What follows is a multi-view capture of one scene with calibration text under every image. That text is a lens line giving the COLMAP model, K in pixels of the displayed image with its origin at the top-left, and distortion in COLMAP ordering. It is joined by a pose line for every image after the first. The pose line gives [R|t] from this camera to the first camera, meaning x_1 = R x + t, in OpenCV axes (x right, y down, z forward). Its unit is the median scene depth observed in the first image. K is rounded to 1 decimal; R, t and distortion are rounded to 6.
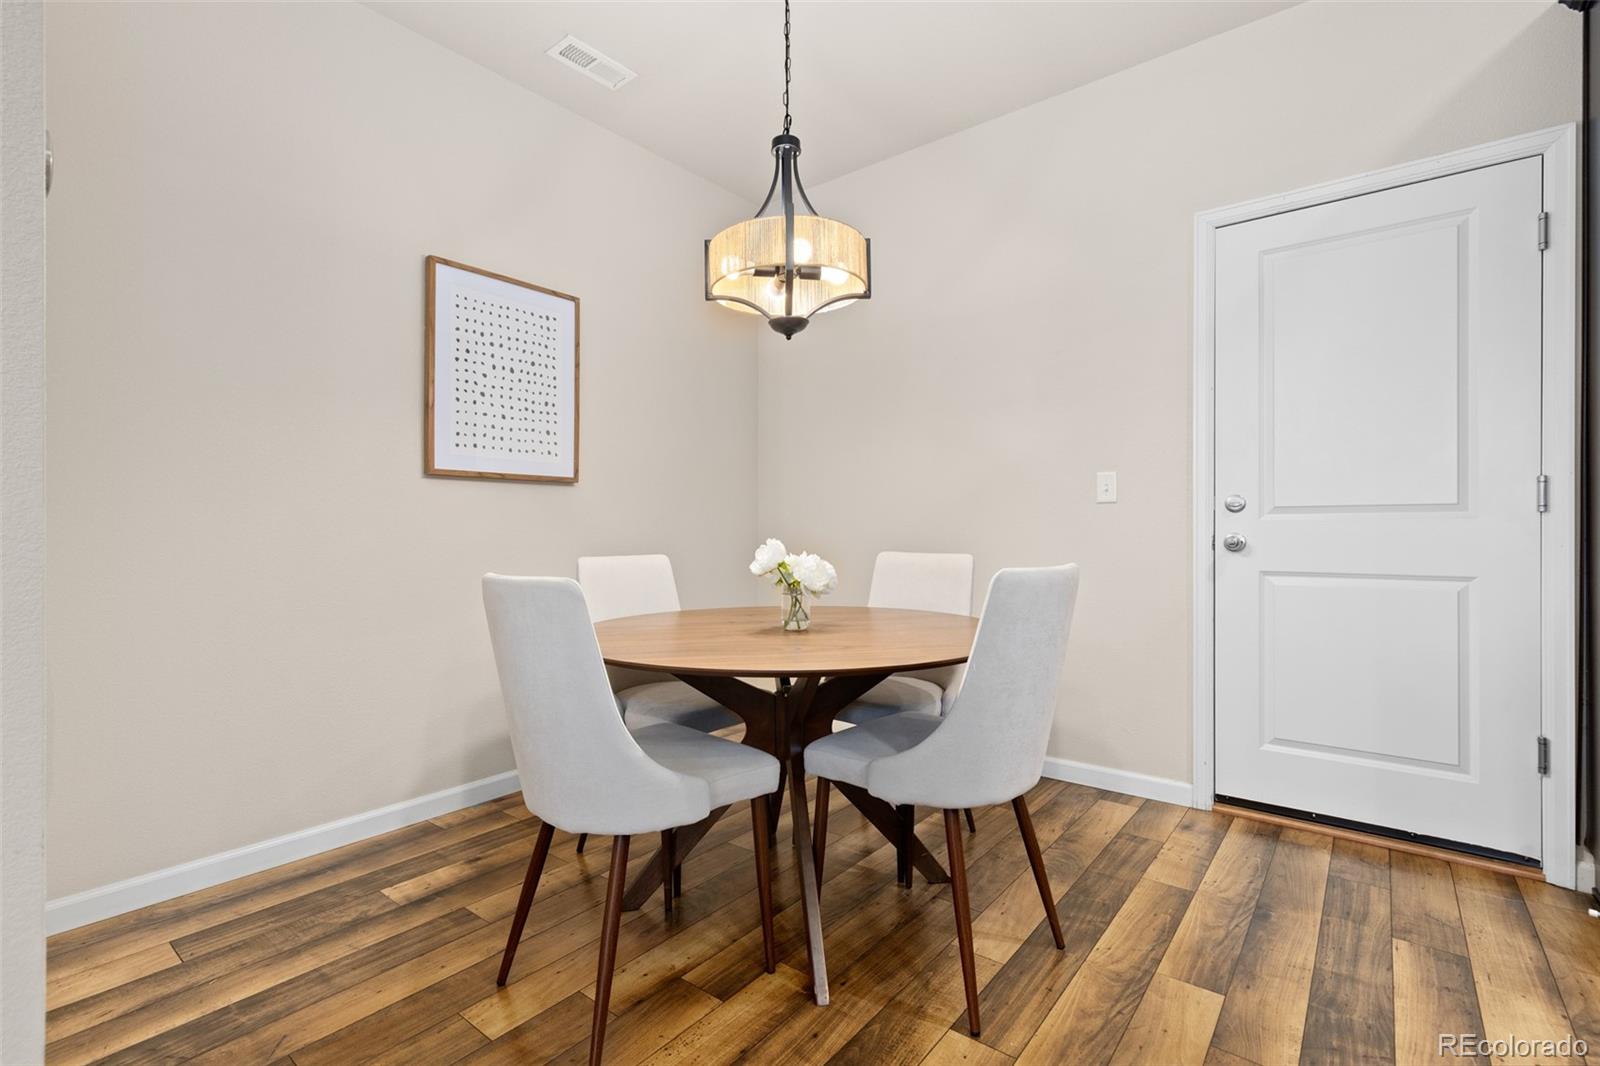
lens RADIAL K [[729.2, 0, 764.8], [0, 729.2, 531.5], [0, 0, 1]] dist [0.008395, -0.001722]
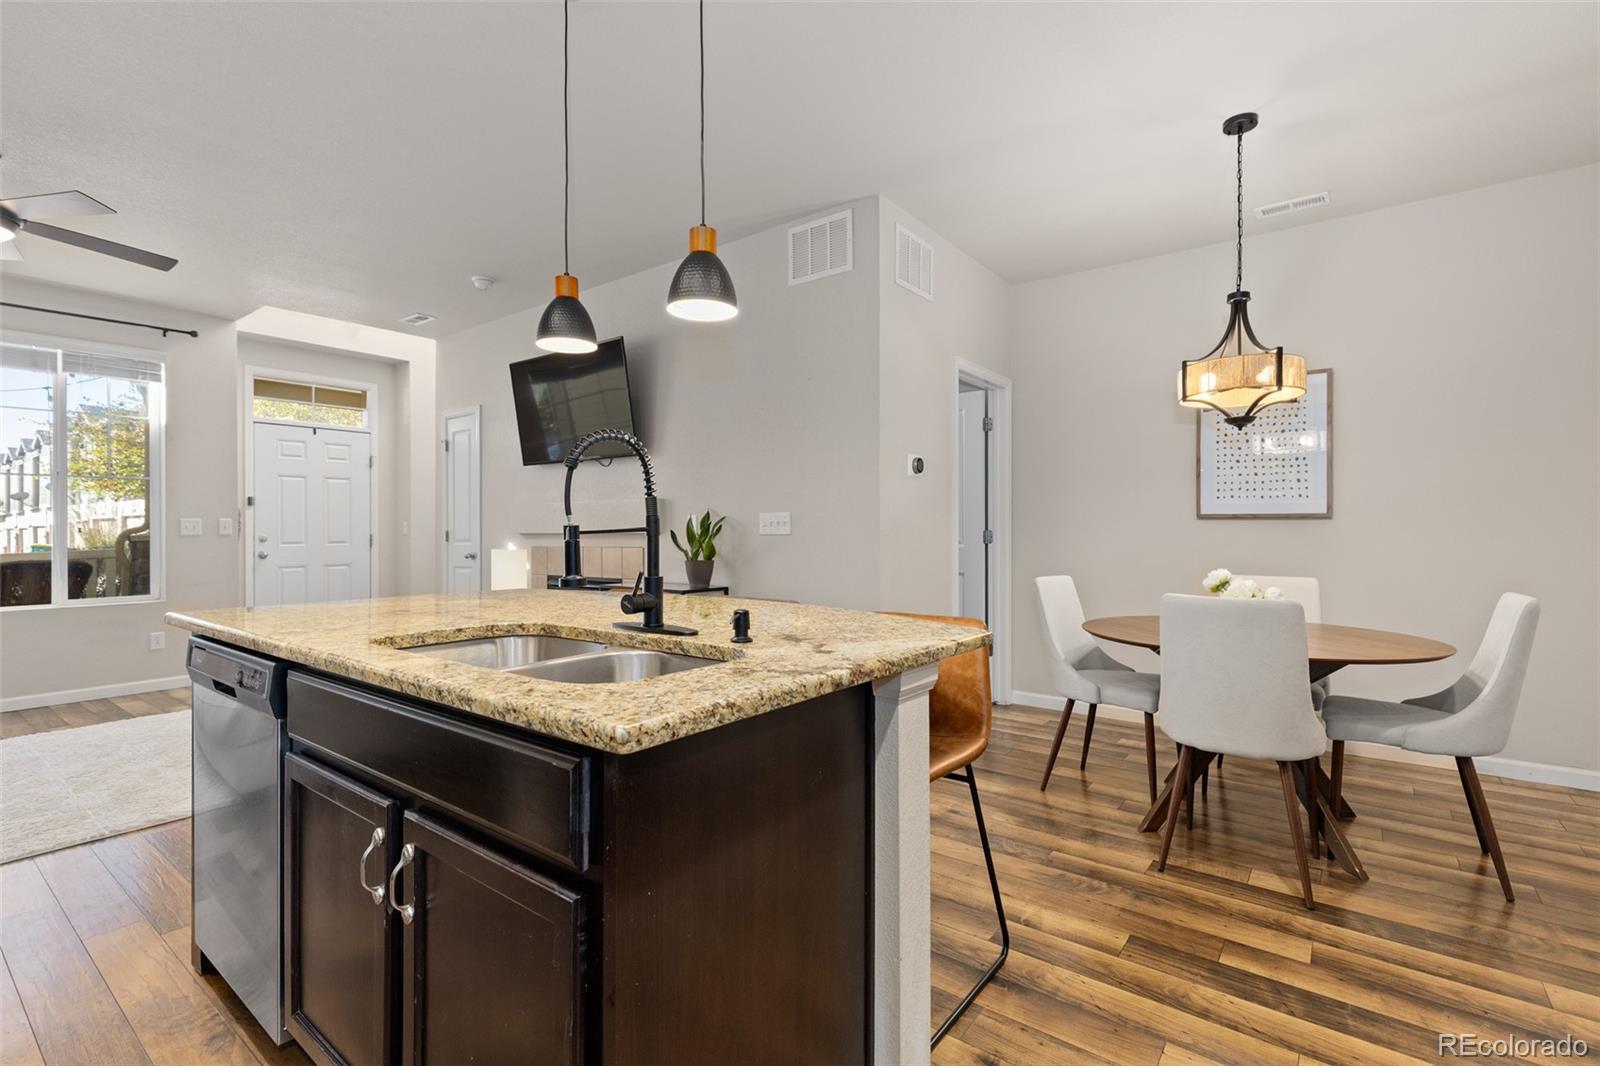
lens RADIAL K [[729.2, 0, 799.2], [0, 729.2, 526.1], [0, 0, 1]] dist [0.008395, -0.001722]
pose [[0.036849, 0.003820, -0.999314, 1.088532], [0.000880, 0.999992, 0.003855, -0.064779], [0.999320, -0.001022, 0.036845, 0.057011]]
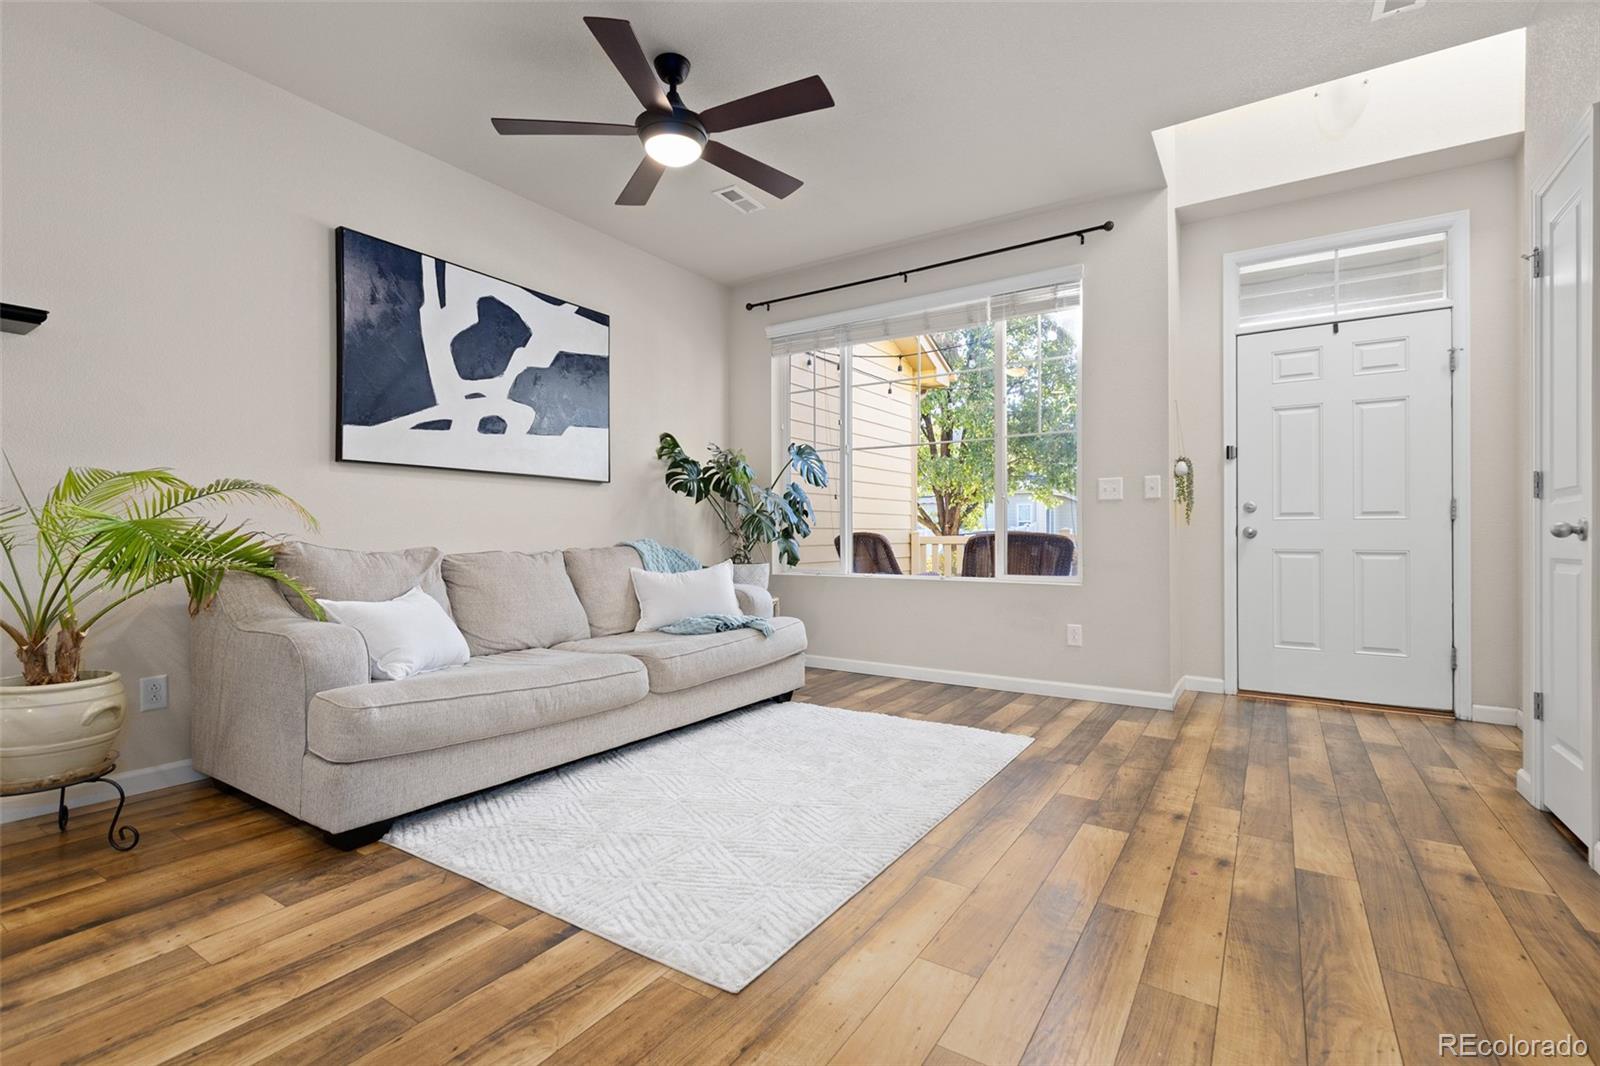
lens RADIAL K [[729.2, 0, 778.8], [0, 729.2, 528.4], [0, 0, 1]] dist [0.008395, -0.001722]
pose [[-0.995712, 0.007647, -0.092186, -0.197133], [0.008094, 0.999957, -0.004479, 0.026509], [0.092147, -0.005206, -0.995732, -0.124727]]
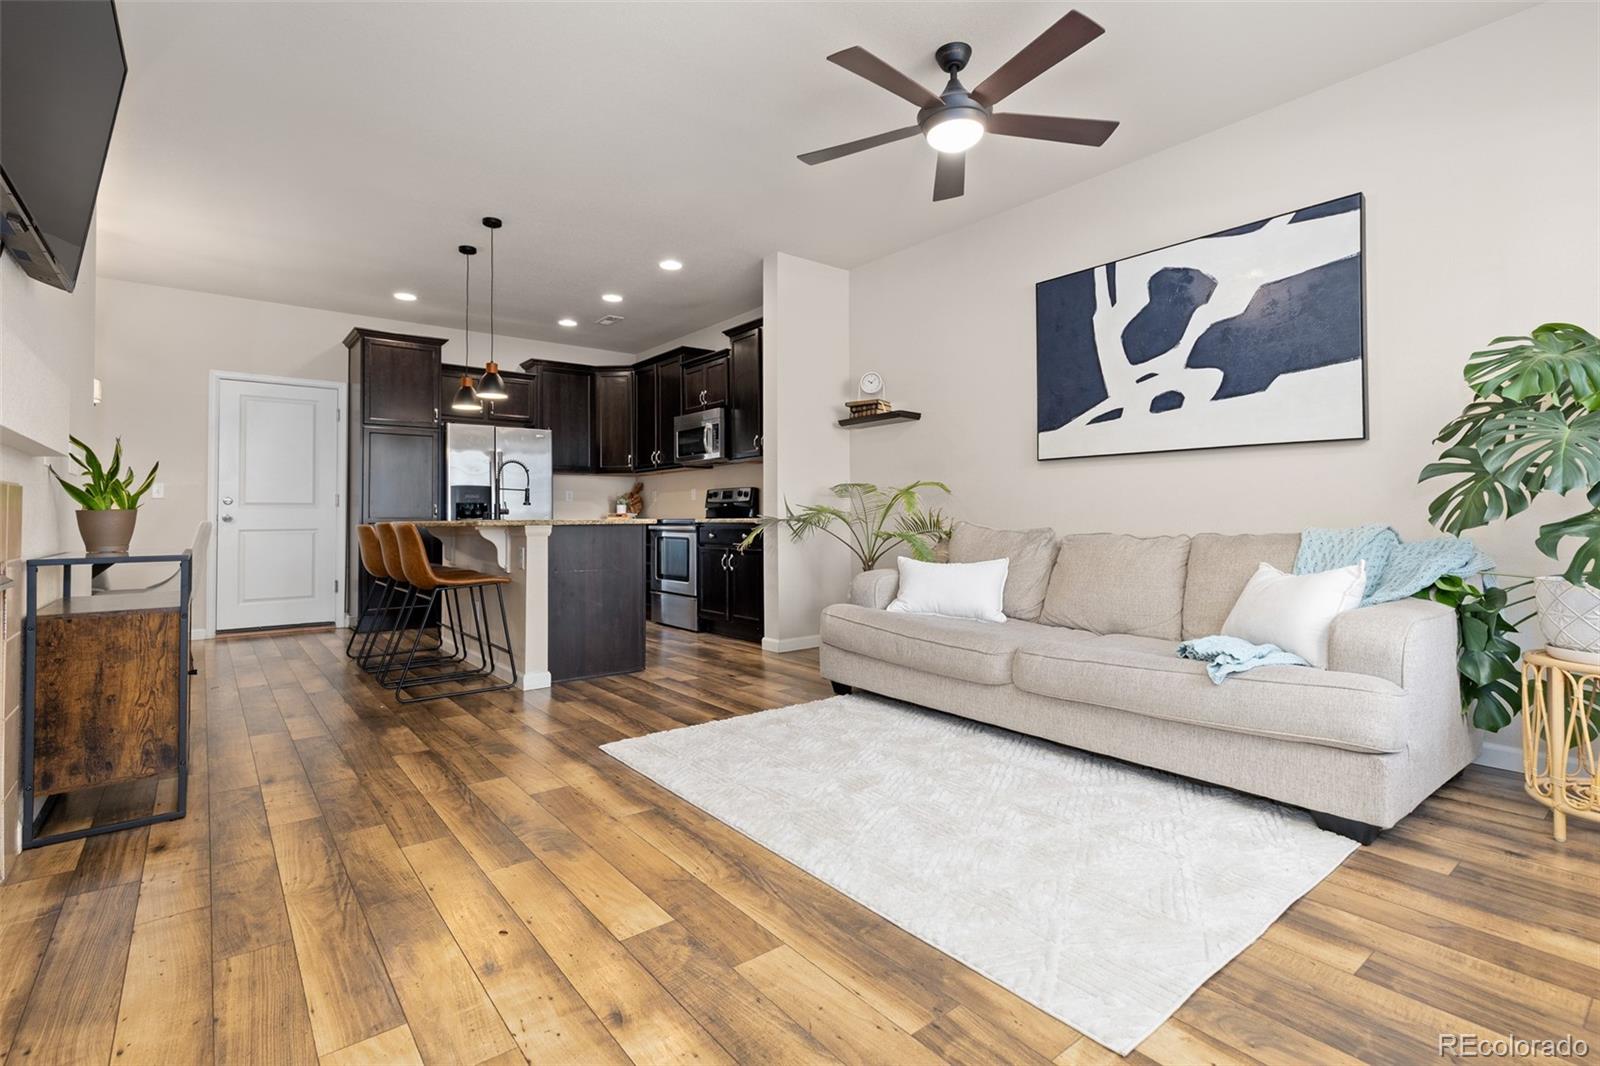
lens RADIAL K [[729.2, 0, 803.4], [0, 729.2, 508.4], [0, 0, 1]] dist [0.008395, -0.001722]
pose [[0.194334, 0.016627, 0.980794, -1.256209], [0.003760, 0.999836, -0.017695, 0.034188], [-0.980928, 0.007126, 0.194240, -1.212593]]
